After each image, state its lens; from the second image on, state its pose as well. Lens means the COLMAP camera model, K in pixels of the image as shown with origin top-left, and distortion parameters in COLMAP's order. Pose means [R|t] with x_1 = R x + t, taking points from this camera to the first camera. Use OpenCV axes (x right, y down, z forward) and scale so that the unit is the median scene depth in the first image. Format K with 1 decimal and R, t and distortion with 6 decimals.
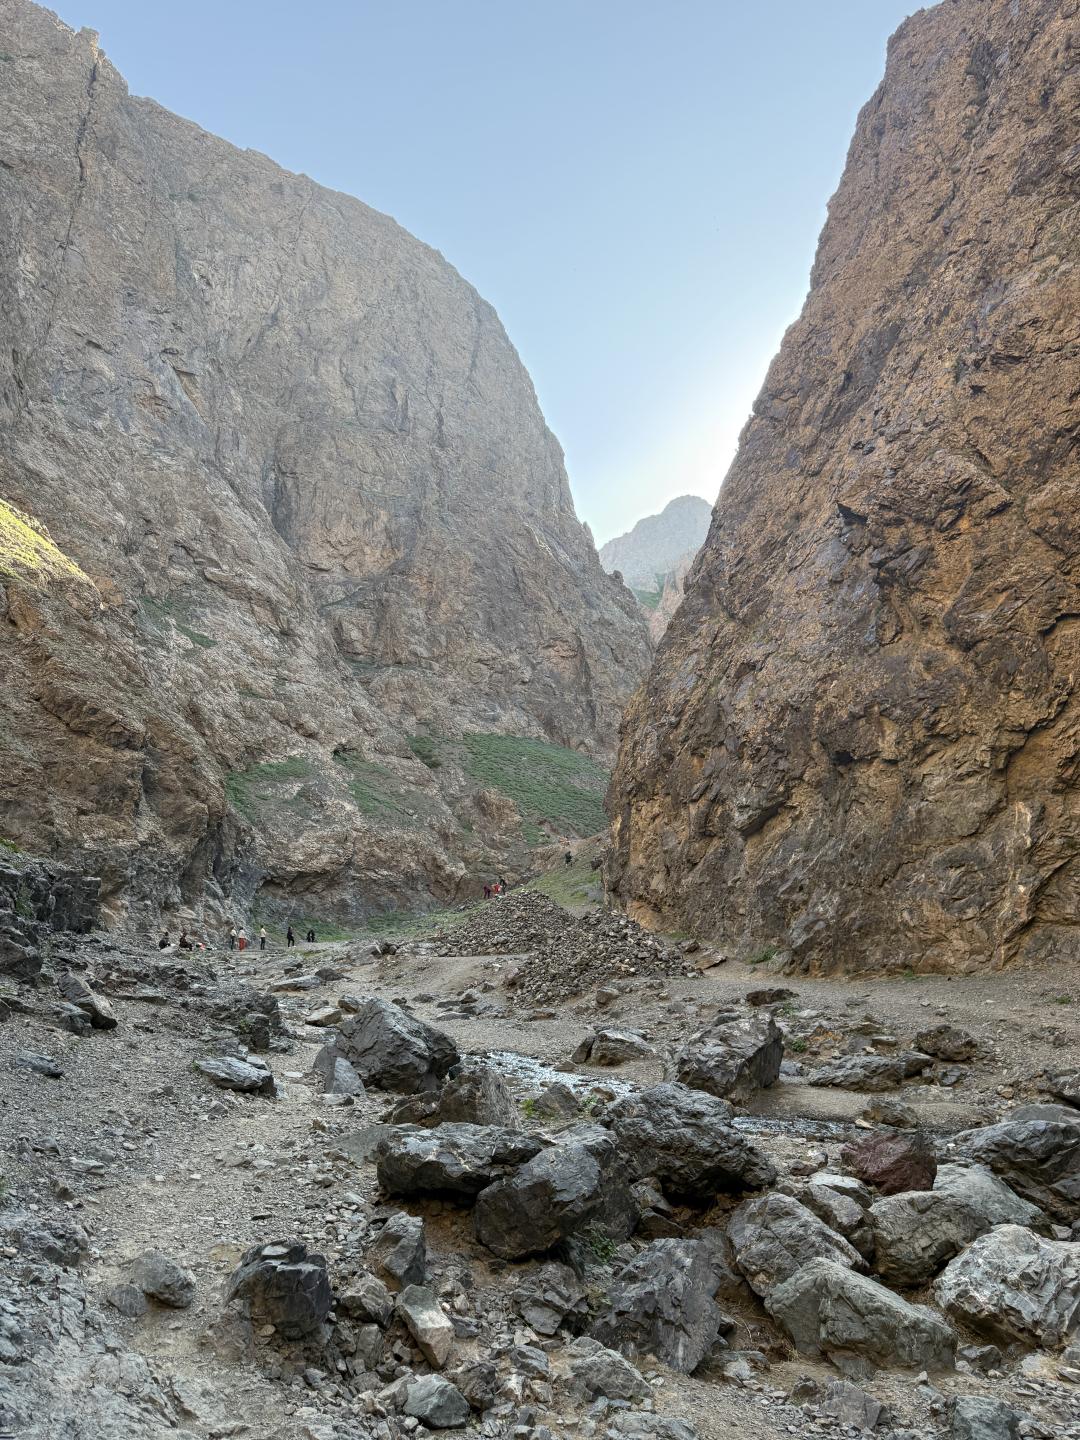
lens RADIAL K [[1012.7, 0, 536.9], [0, 1012.7, 716.7], [0, 0, 1]] dist [0.002640, 0.000304]
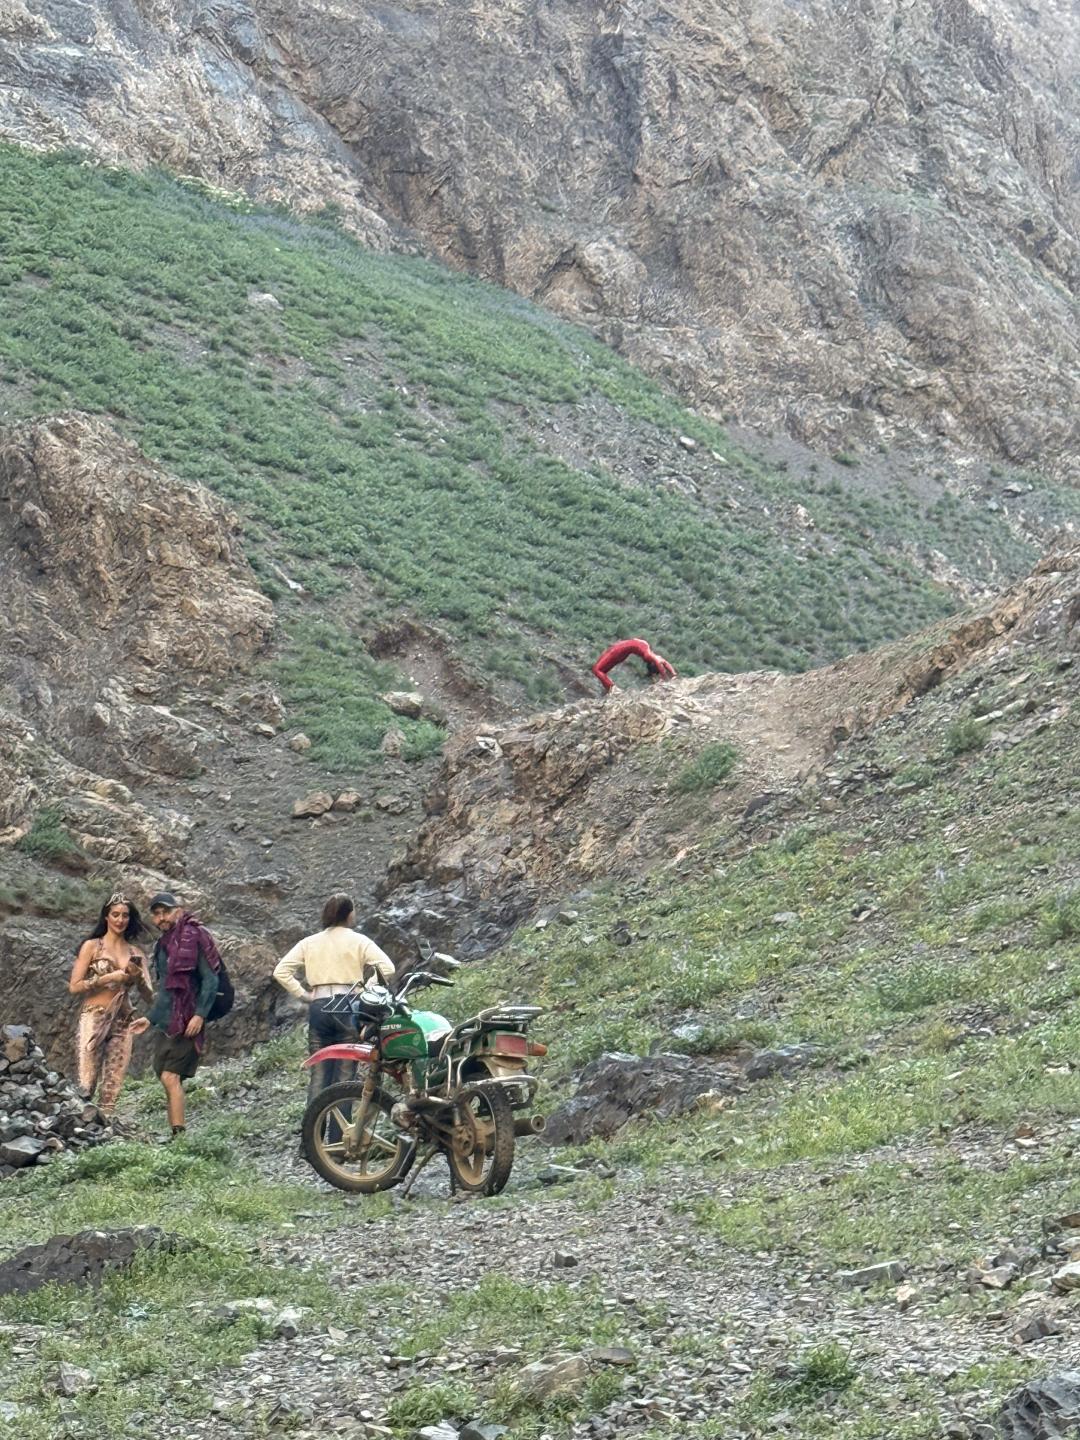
lens RADIAL K [[4149.0, 0, 549.6], [0, 4149.0, 745.2], [0, 0, 1]] dist [0.144889, 0.000000]
pose [[0.995995, 0.024365, 0.086023, -0.020103], [-0.031732, 0.995847, 0.085338, 0.048741], [-0.083586, -0.087726, 0.992632, 0.262979]]
